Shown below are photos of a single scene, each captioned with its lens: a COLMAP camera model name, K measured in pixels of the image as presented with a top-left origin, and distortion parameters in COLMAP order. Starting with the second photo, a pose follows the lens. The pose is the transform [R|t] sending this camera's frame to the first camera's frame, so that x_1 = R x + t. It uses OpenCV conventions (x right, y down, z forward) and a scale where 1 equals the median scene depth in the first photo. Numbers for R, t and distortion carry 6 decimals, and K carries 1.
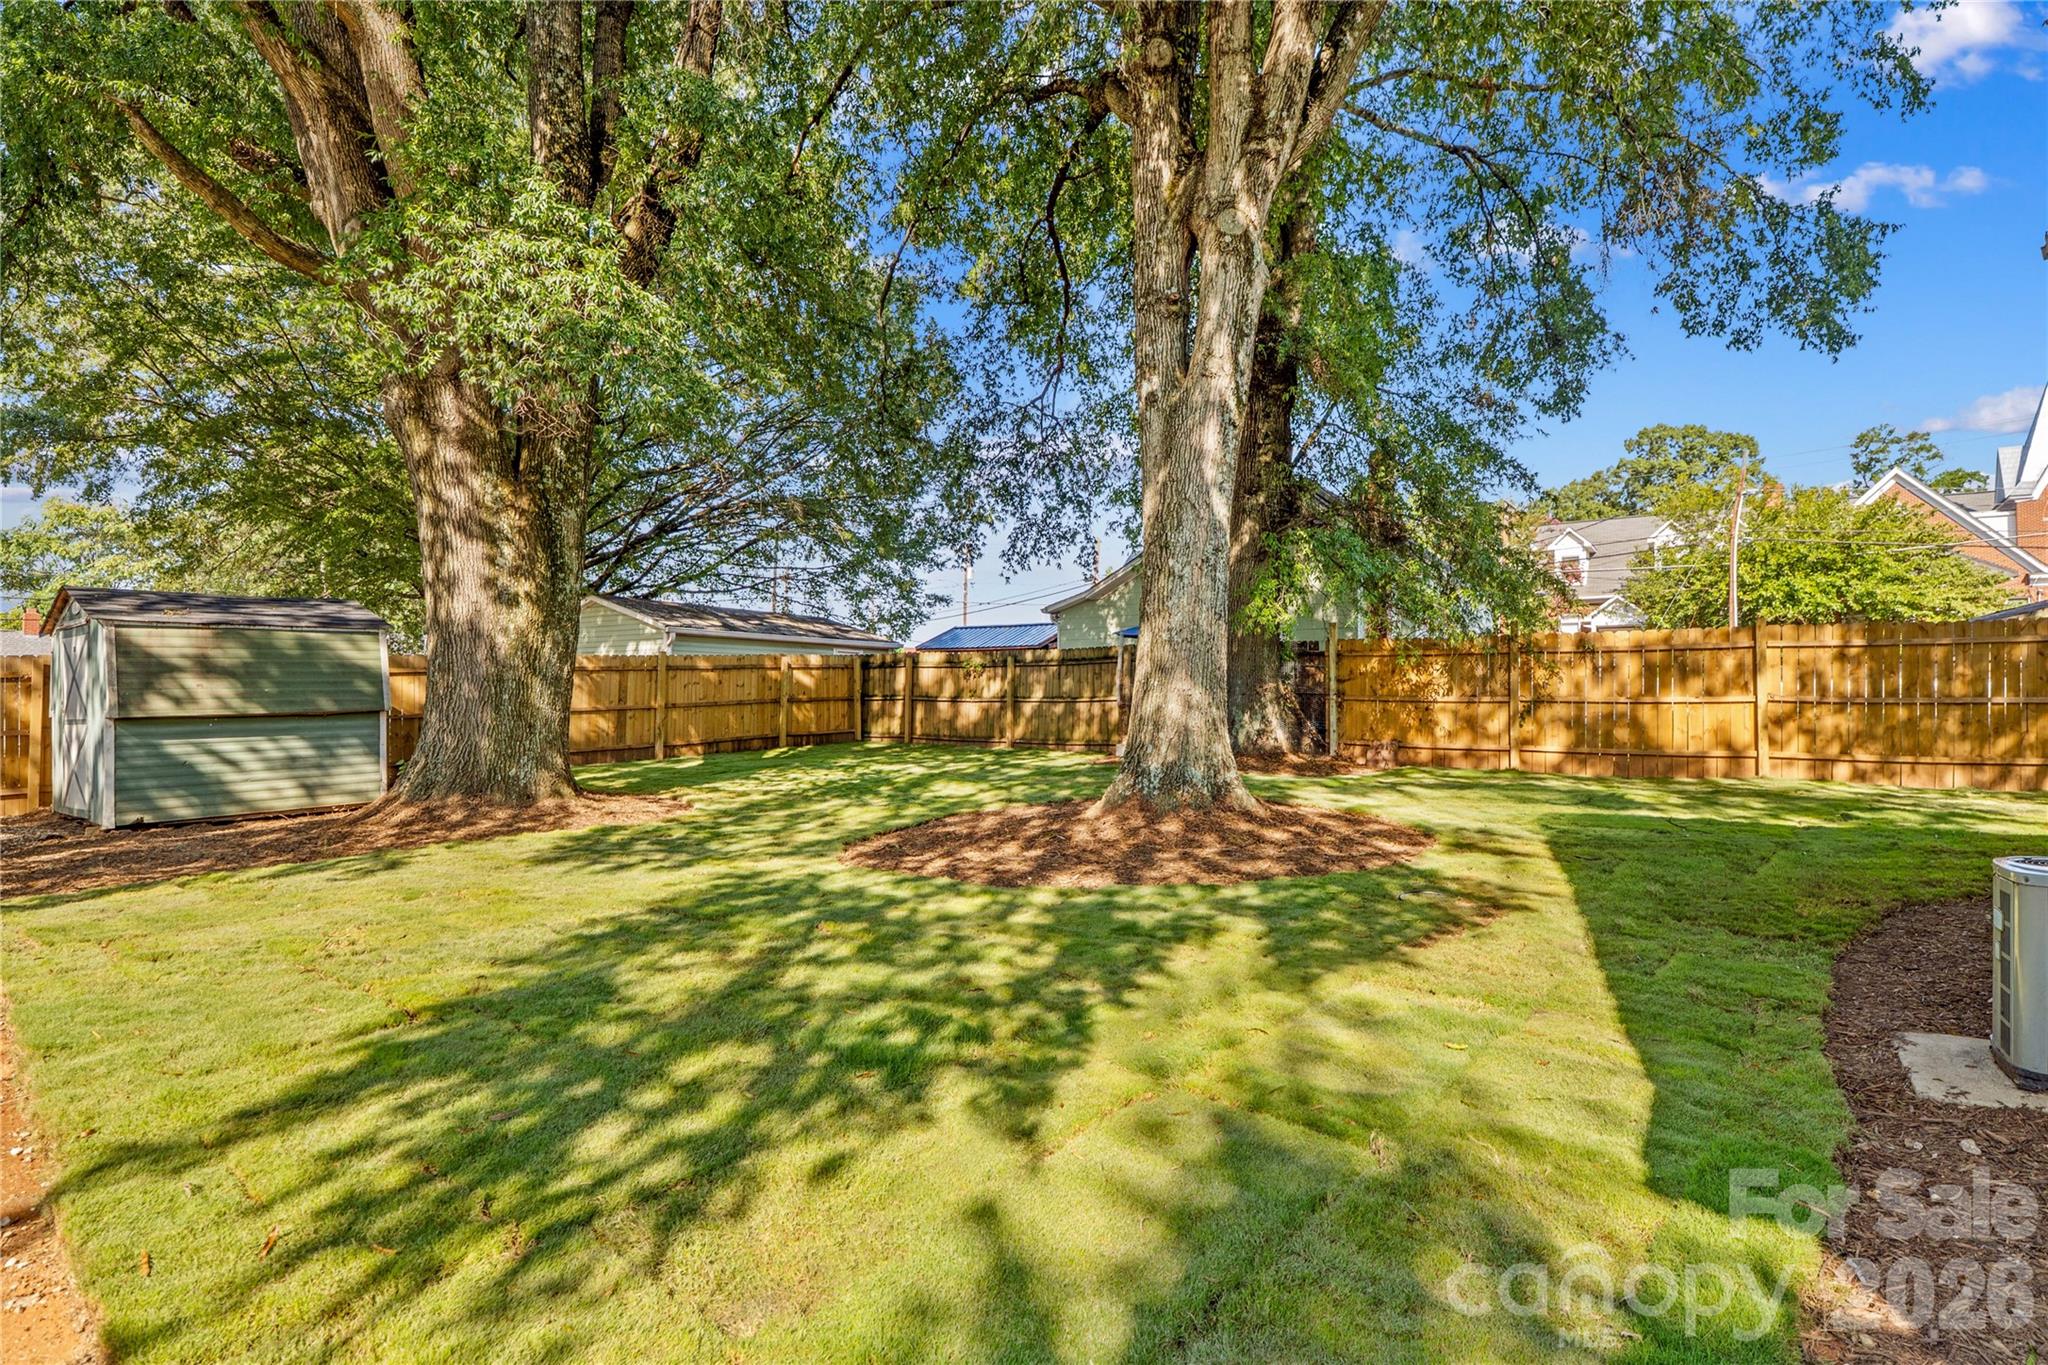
lens RADIAL K [[946.2, 0, 1019.1], [0, 946.2, 700.0], [0, 0, 1]] dist [0.001502, 0.000196]
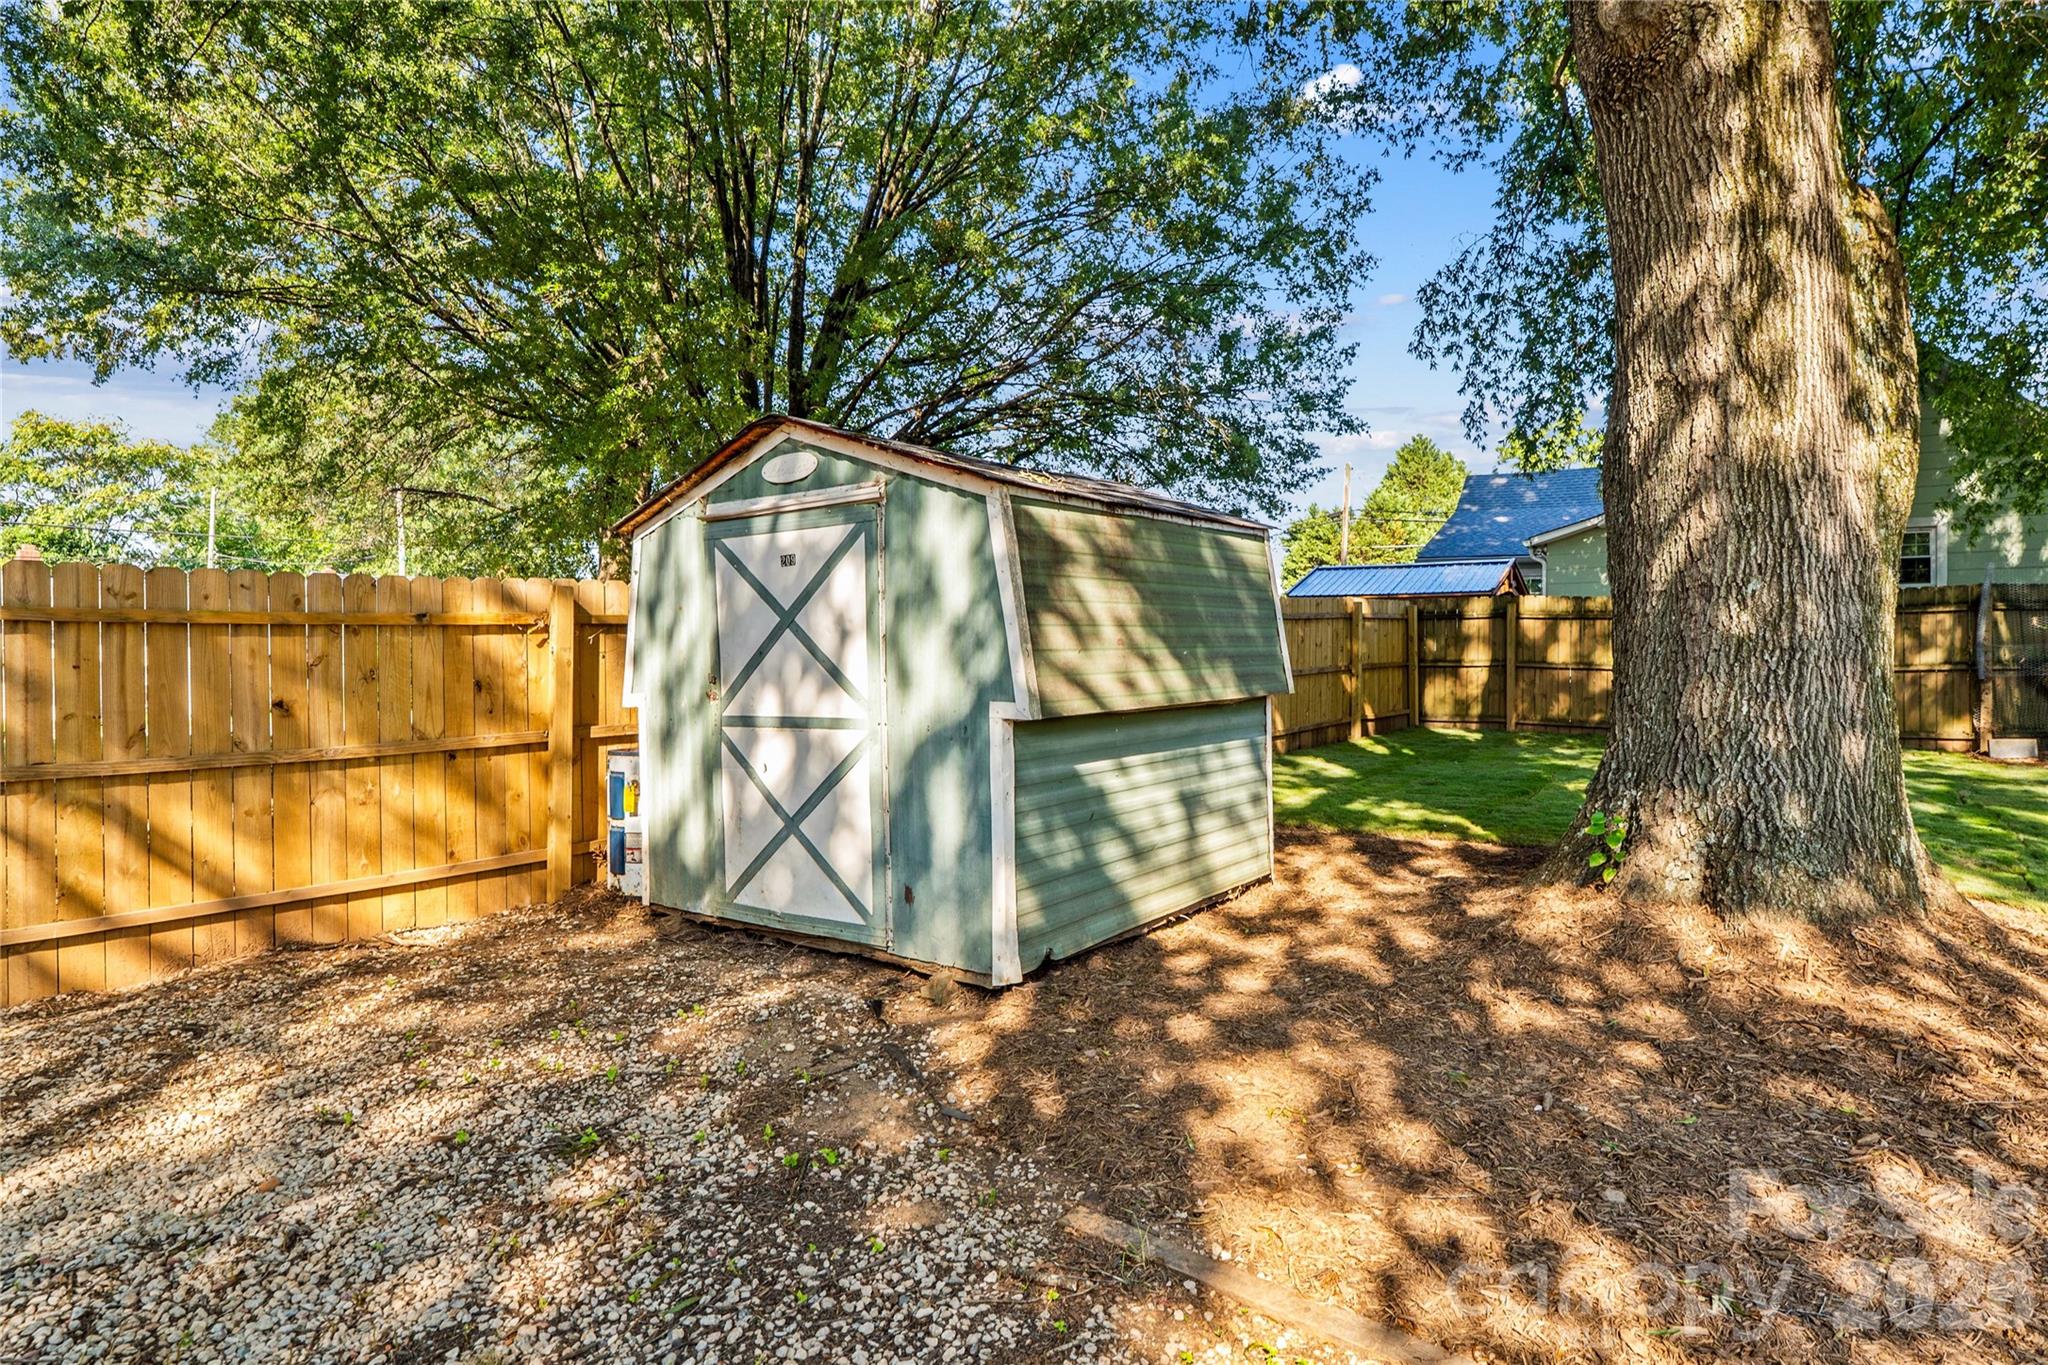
lens RADIAL K [[946.2, 0, 1019.1], [0, 946.2, 700.0], [0, 0, 1]] dist [0.001502, 0.000196]
pose [[0.999218, -0.002723, 0.039453, -0.531684], [0.000679, 0.998662, 0.051716, -0.000267], [-0.039541, -0.051649, 0.997882, 0.323396]]
